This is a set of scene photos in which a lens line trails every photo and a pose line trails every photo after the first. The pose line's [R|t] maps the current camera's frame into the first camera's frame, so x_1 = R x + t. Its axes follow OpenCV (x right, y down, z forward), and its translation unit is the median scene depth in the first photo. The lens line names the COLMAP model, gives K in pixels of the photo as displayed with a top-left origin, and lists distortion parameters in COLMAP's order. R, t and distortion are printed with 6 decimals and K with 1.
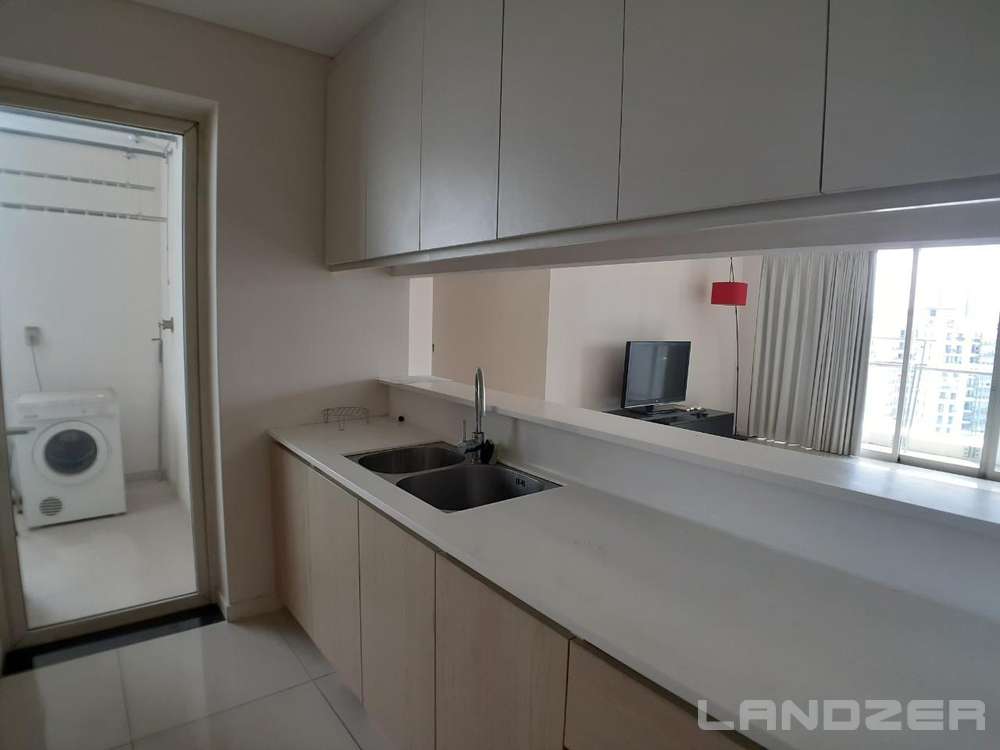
lens RADIAL K [[565.5, 0, 497.0], [0, 565.5, 381.4], [0, 0, 1]] dist [-0.069130, 0.002992]
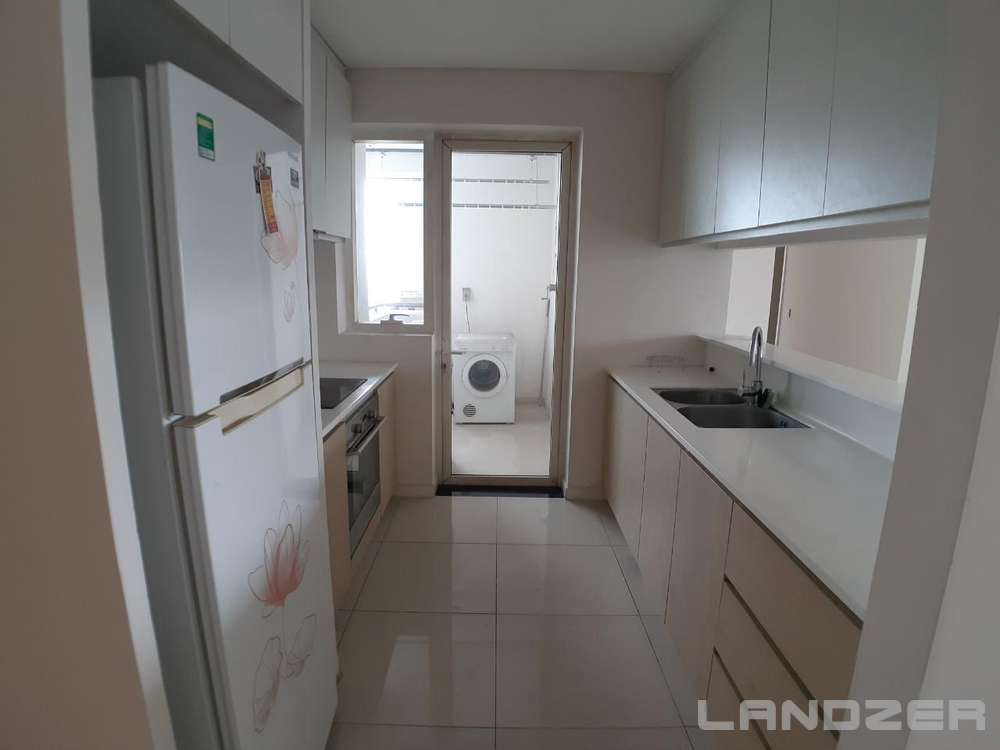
lens RADIAL K [[565.5, 0, 497.0], [0, 565.5, 381.4], [0, 0, 1]] dist [-0.069130, 0.002992]
pose [[0.792683, 0.101587, -0.601111, 0.214902], [-0.062242, 0.994352, 0.085965, 0.019822], [0.606449, -0.030728, 0.794529, -0.258157]]
